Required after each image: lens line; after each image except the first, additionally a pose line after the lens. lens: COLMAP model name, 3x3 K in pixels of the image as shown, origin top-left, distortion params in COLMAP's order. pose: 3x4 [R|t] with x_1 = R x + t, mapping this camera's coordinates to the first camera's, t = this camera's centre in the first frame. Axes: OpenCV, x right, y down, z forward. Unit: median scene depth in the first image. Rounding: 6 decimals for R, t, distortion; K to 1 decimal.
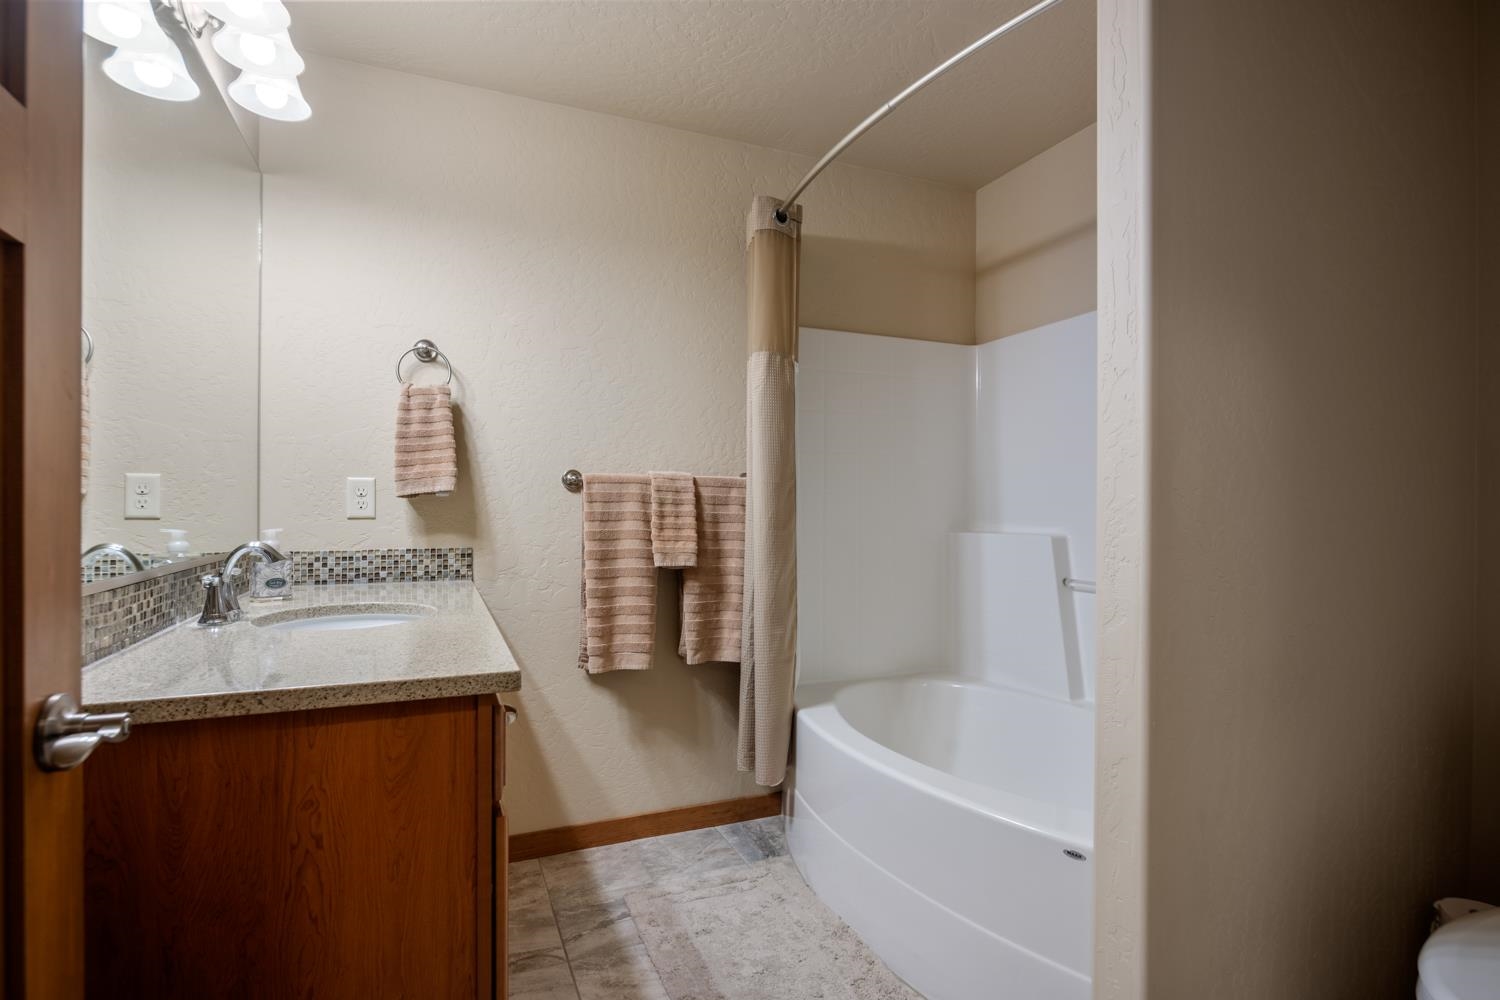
lens RADIAL K [[764.3, 0, 750.6], [0, 764.3, 502.1], [0, 0, 1]] dist [0.012976, 0.000472]
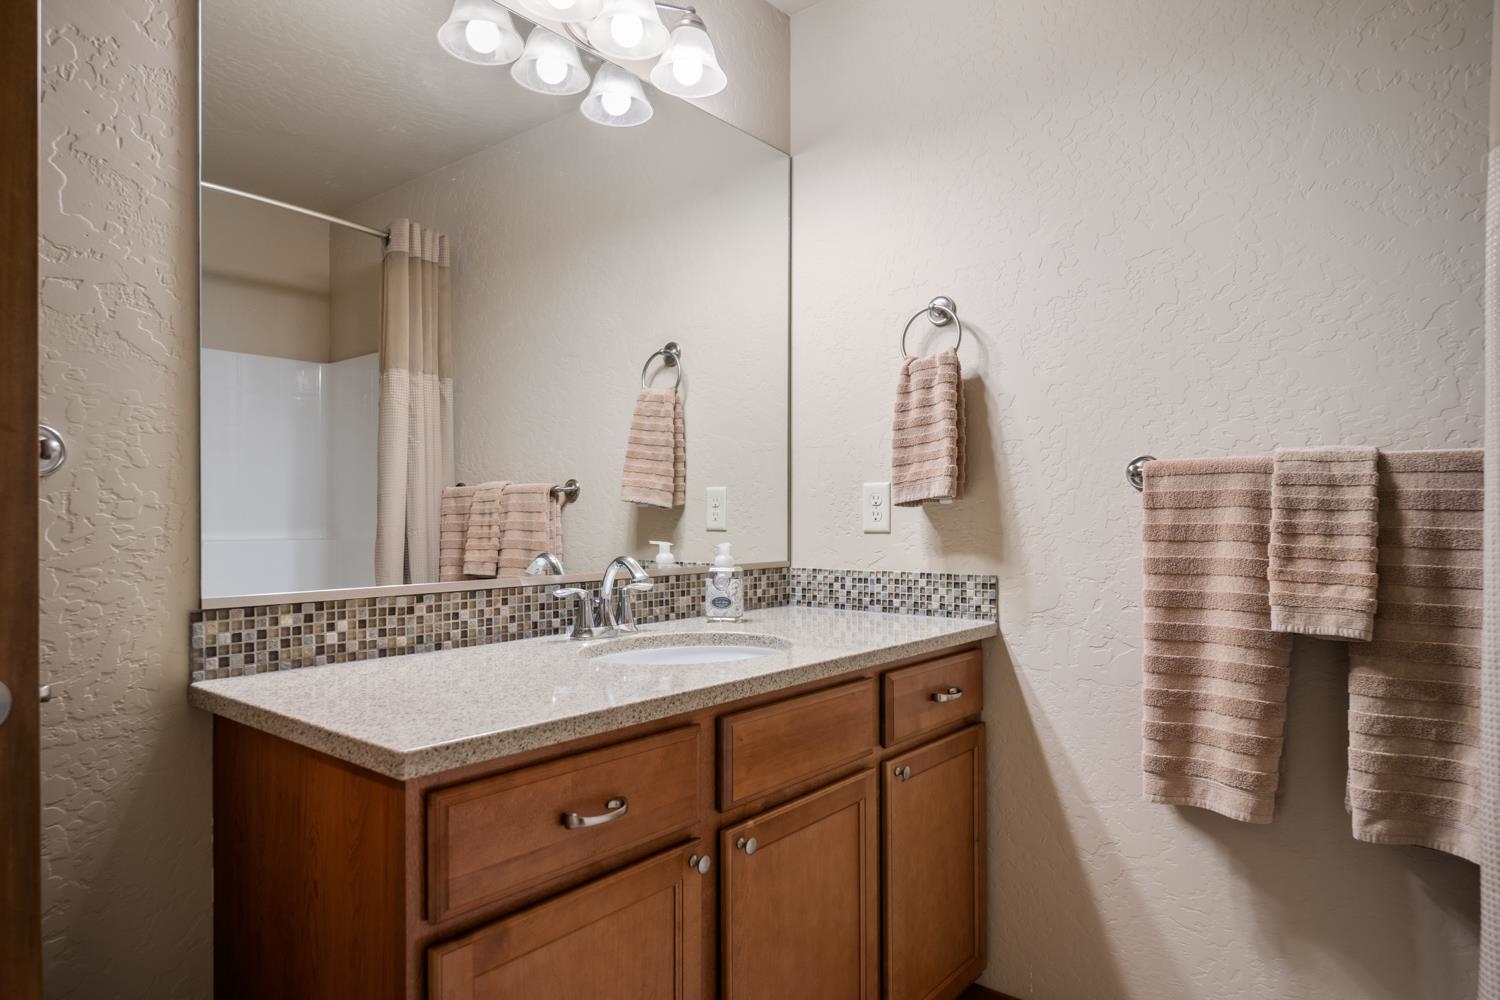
lens RADIAL K [[892.0, 0, 748.1], [0, 892.0, 510.7], [0, 0, 1]] dist [-0.012081, 0.005512]
pose [[0.453333, -0.011521, -0.891267, 0.259147], [0.011216, 0.999911, -0.007221, 0.003093], [0.891271, -0.006723, 0.453422, 0.413394]]
